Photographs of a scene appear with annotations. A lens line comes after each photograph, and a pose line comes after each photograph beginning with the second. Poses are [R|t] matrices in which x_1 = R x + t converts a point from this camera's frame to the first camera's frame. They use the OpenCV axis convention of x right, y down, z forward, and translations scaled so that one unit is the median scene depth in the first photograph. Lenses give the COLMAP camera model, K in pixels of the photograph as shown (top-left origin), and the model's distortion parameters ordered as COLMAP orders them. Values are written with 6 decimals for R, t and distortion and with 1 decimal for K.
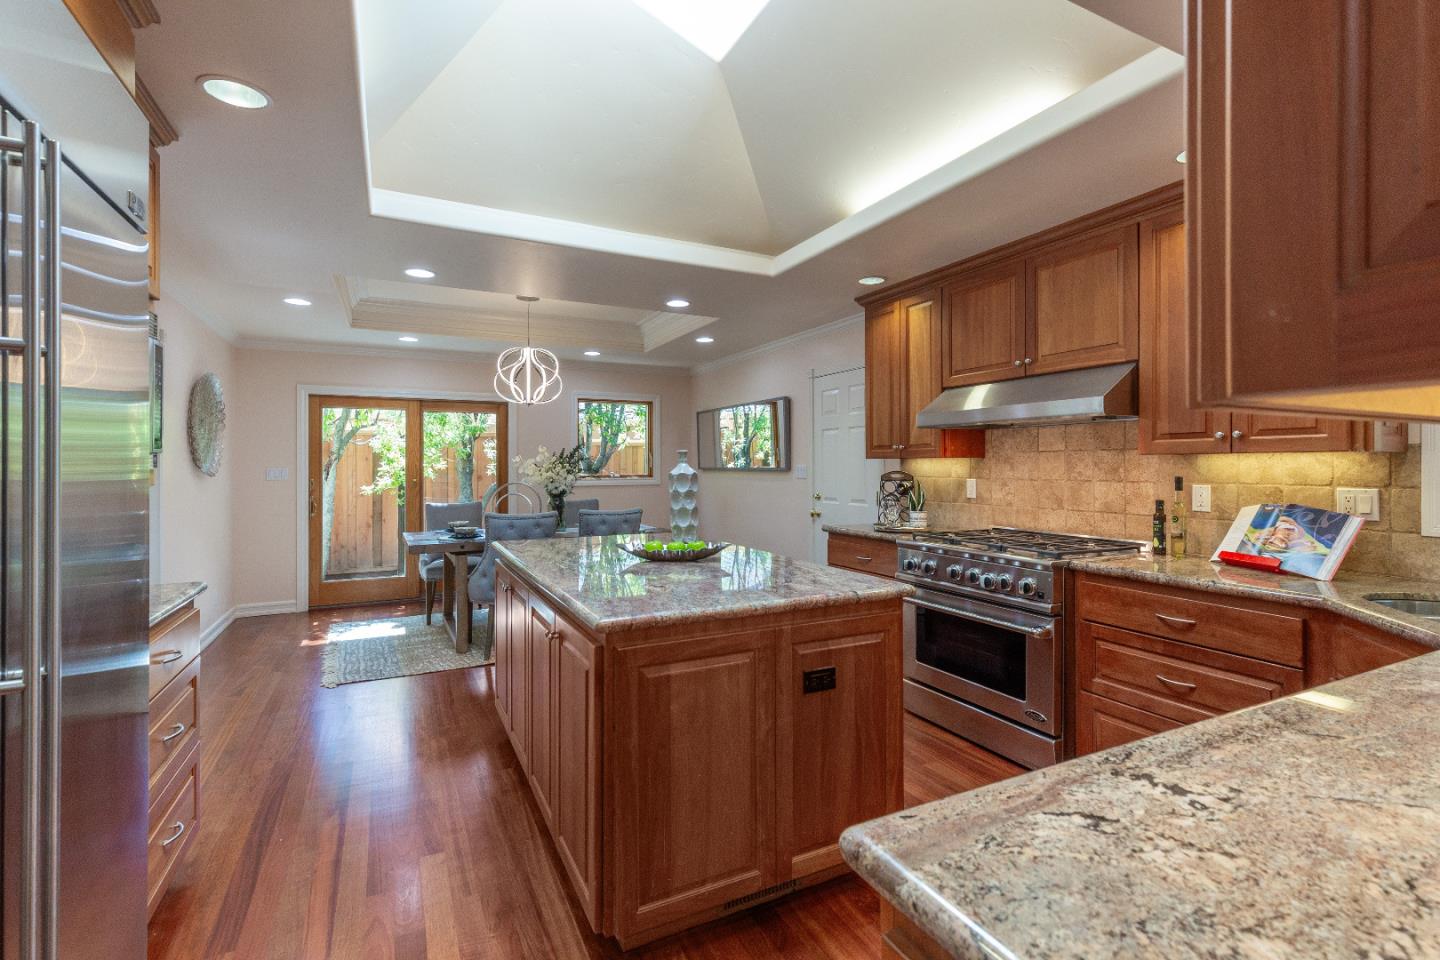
lens RADIAL K [[659.6, 0, 725.7], [0, 659.6, 459.9], [0, 0, 1]] dist [0.010378, -0.000476]
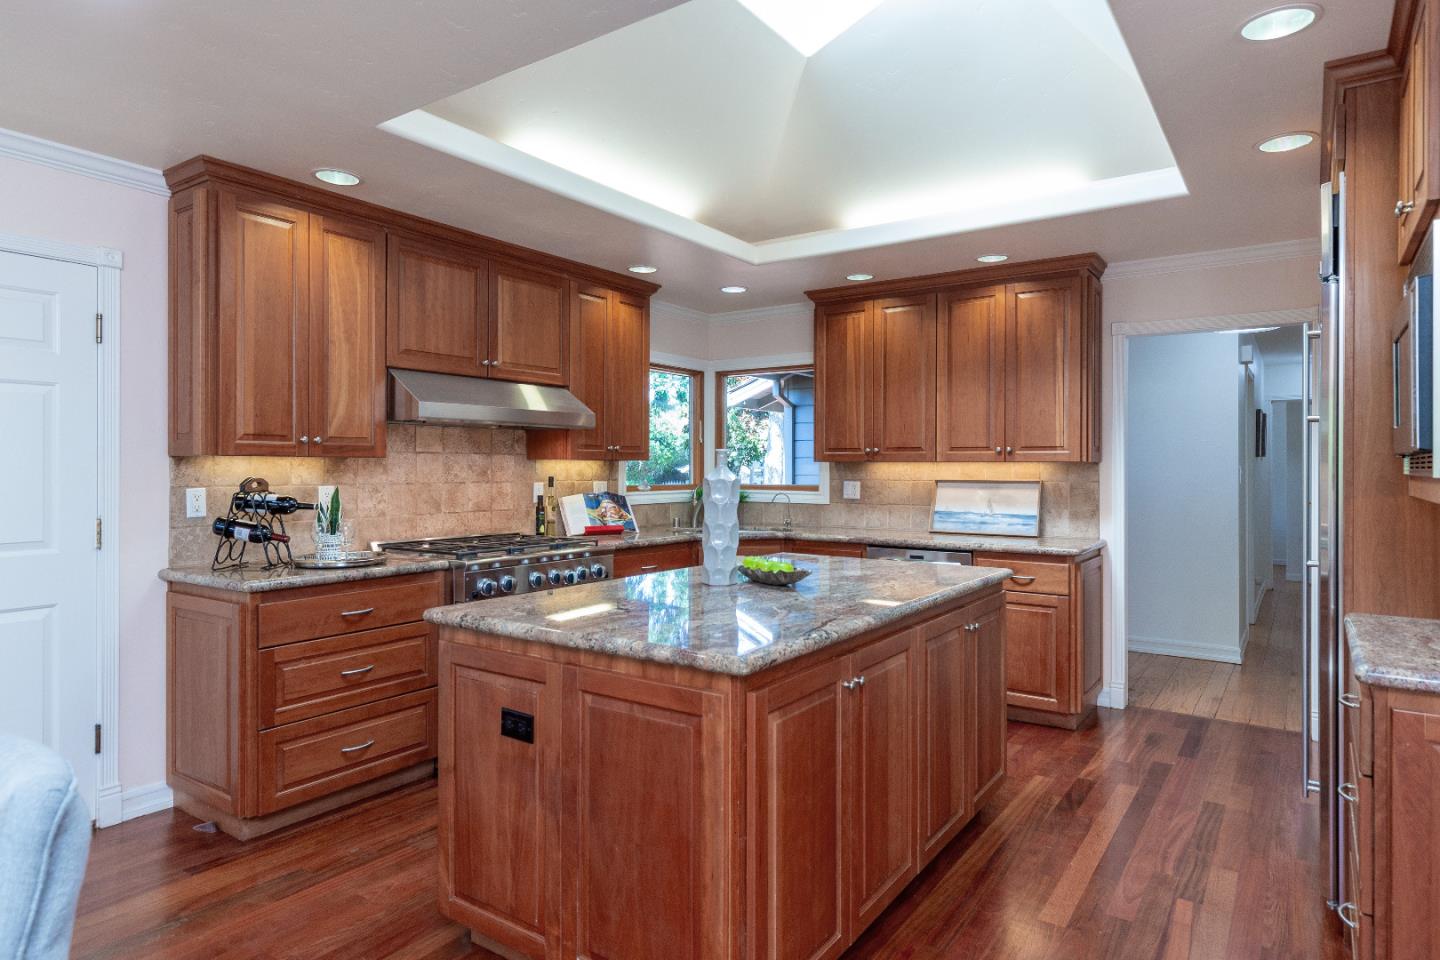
lens RADIAL K [[844.5, 0, 727.8], [0, 844.5, 477.7], [0, 0, 1]] dist [-0.002862, -0.001523]
pose [[-0.476153, -0.007031, 0.879334, -0.861018], [-0.006526, 0.999969, 0.004462, 0.016000], [-0.879338, -0.003614, -0.476184, 1.340402]]
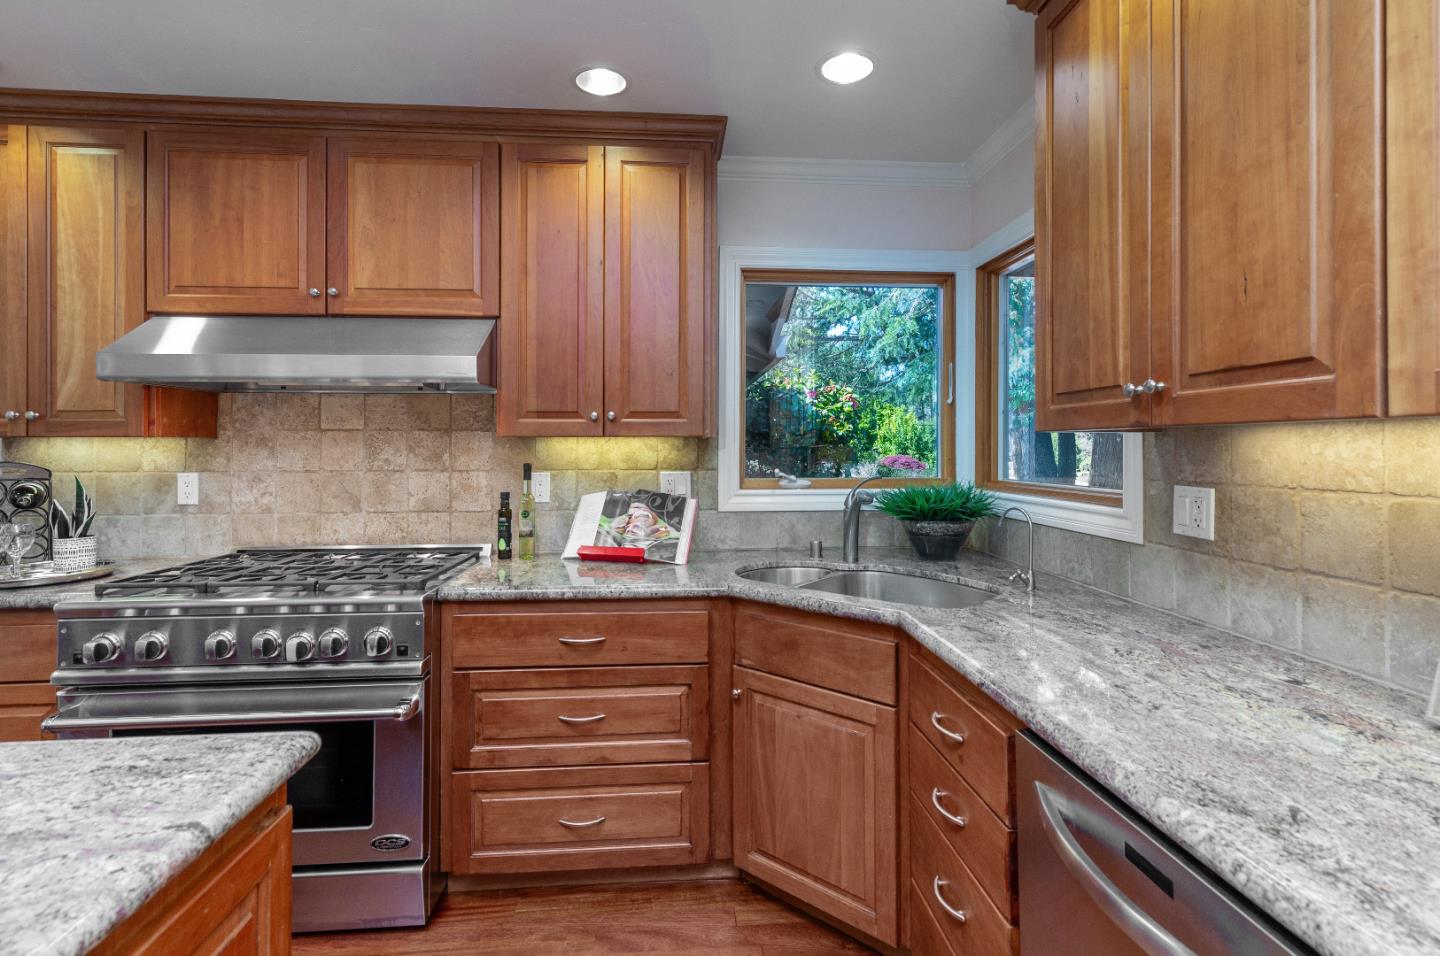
lens RADIAL K [[669.3, 0, 720.6], [0, 669.3, 445.3], [0, 0, 1]] dist [0.003380, -0.000247]
pose [[0.383707, 0.006810, 0.923430, -0.009423], [-0.006183, 0.999969, -0.004805, 0.004303], [-0.923434, -0.003866, 0.383737, 0.400351]]
